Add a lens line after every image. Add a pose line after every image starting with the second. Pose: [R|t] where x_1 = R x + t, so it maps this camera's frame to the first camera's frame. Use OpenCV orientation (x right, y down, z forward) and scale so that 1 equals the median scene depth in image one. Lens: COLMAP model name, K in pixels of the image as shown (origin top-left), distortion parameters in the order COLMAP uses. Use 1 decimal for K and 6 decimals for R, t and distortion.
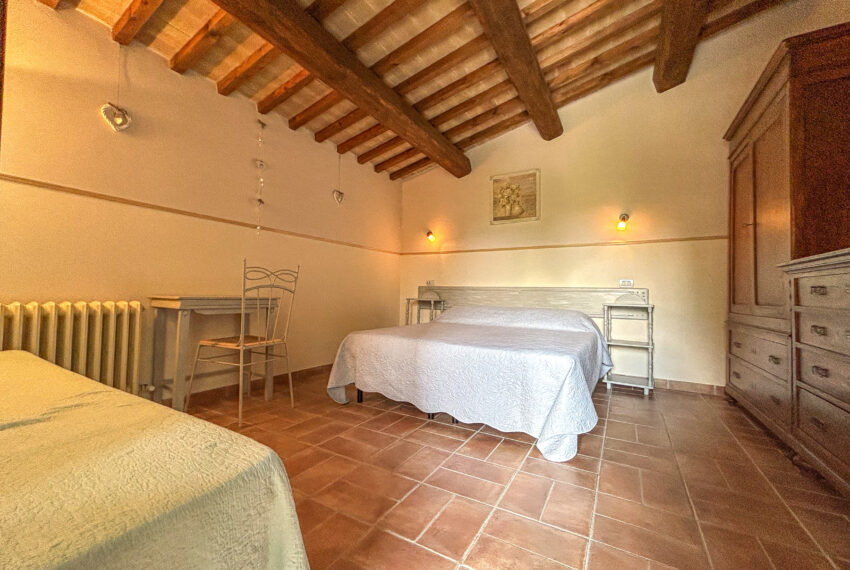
lens RADIAL K [[339.4, 0, 425.0], [0, 339.4, 285.0], [0, 0, 1]] dist [0.001667, 0.000604]
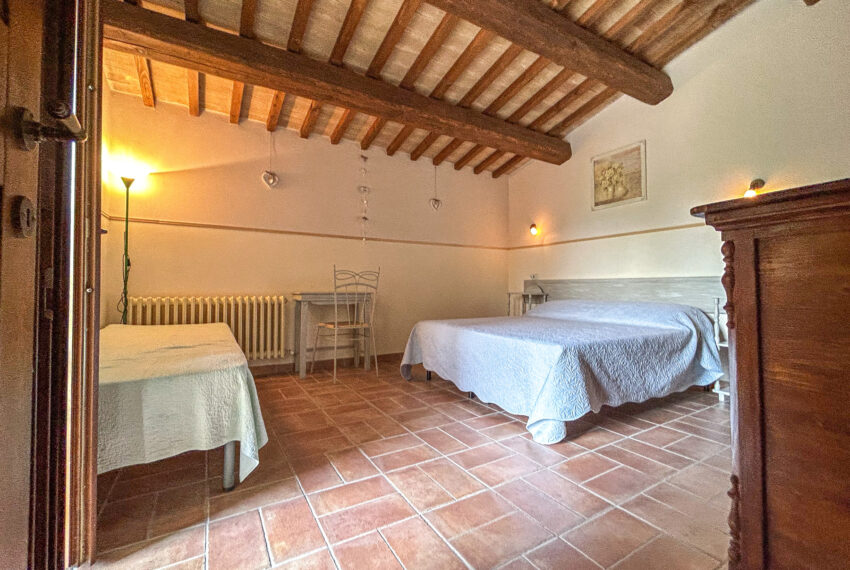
lens RADIAL K [[352.1, 0, 425.0], [0, 352.1, 285.0], [0, 0, 1]] dist [-0.000415, 0.000028]
pose [[0.880784, -0.021037, -0.473051, 0.346357], [0.027424, 0.999602, 0.006608, 0.004605], [0.472723, -0.018793, 0.881010, -0.076499]]
